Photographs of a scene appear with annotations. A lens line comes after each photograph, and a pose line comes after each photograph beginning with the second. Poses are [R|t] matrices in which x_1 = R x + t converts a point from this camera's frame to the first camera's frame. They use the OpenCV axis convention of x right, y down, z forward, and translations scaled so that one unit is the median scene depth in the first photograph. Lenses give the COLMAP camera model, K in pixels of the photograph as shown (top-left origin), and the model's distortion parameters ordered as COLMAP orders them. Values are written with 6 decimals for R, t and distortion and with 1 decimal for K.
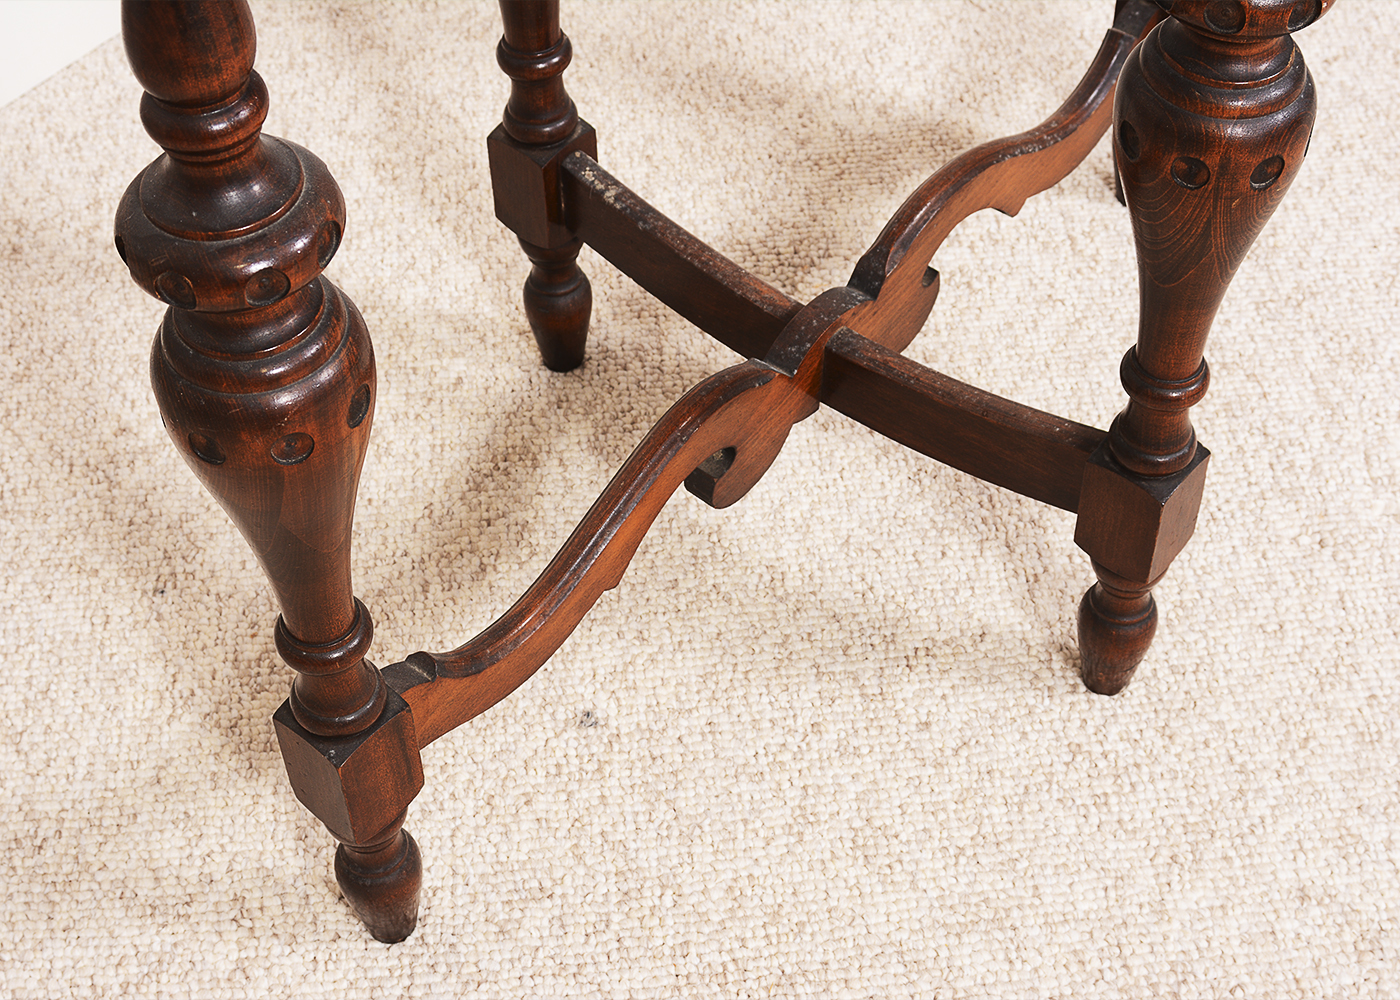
lens RADIAL K [[2159.4, 0, 700.0], [0, 2159.4, 500.0], [0, 0, 1]] dist [-0.123426, -0.019694]
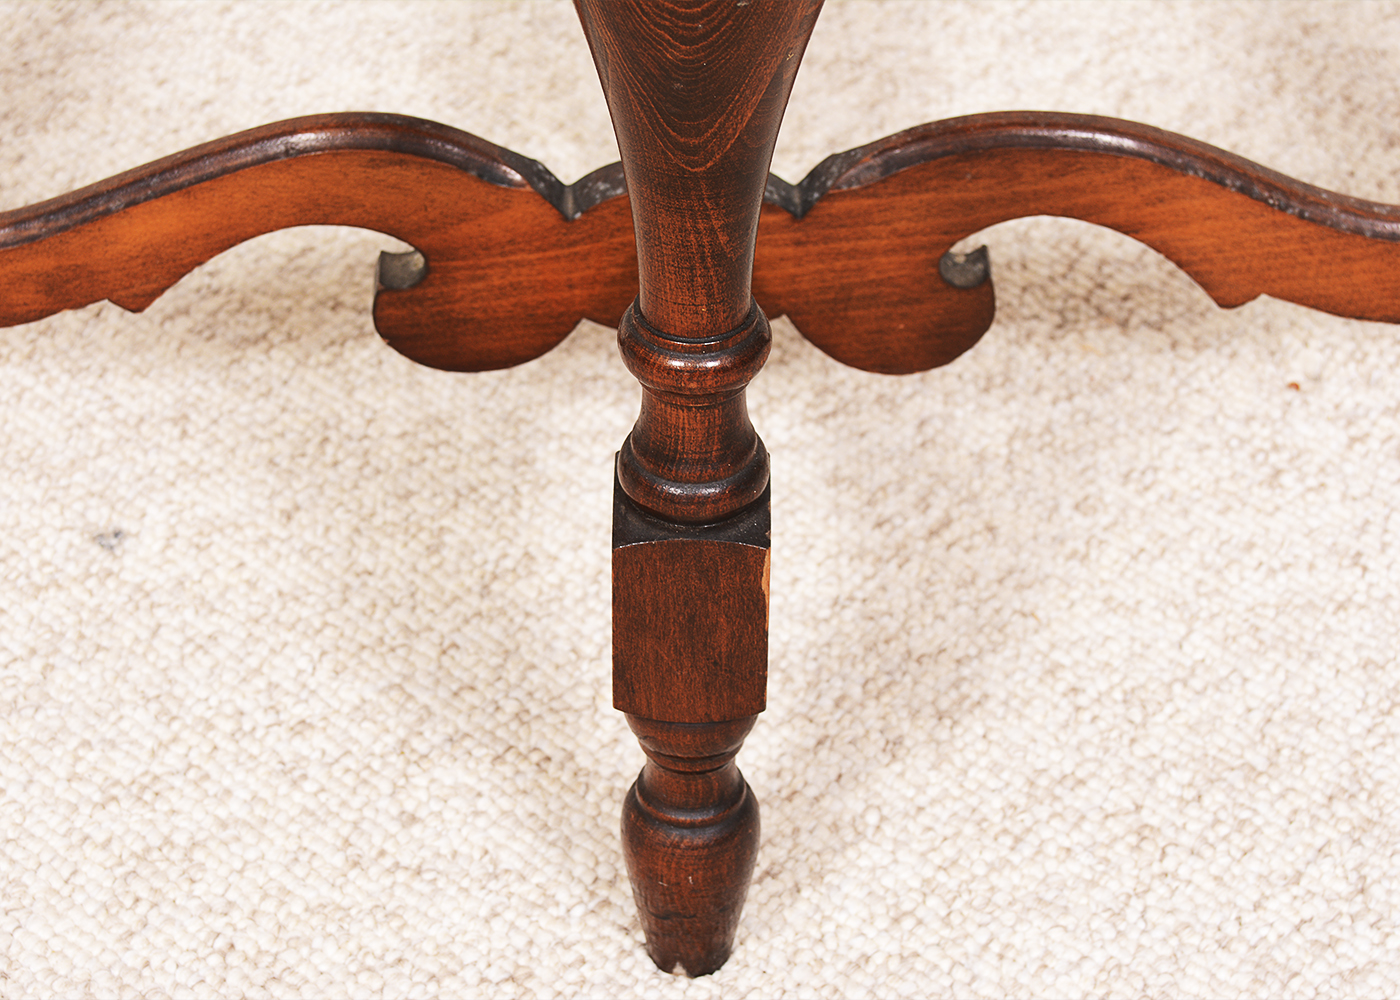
lens RADIAL K [[4151.1, 0, 700.0], [0, 4151.1, 500.0], [0, 0, 1]] dist [-0.062678, 0.453532]
pose [[0.654043, 0.498426, -0.569034, 0.720683], [-0.585046, 0.810148, 0.037174, -0.053290], [0.479530, 0.308598, 0.821474, 0.062579]]
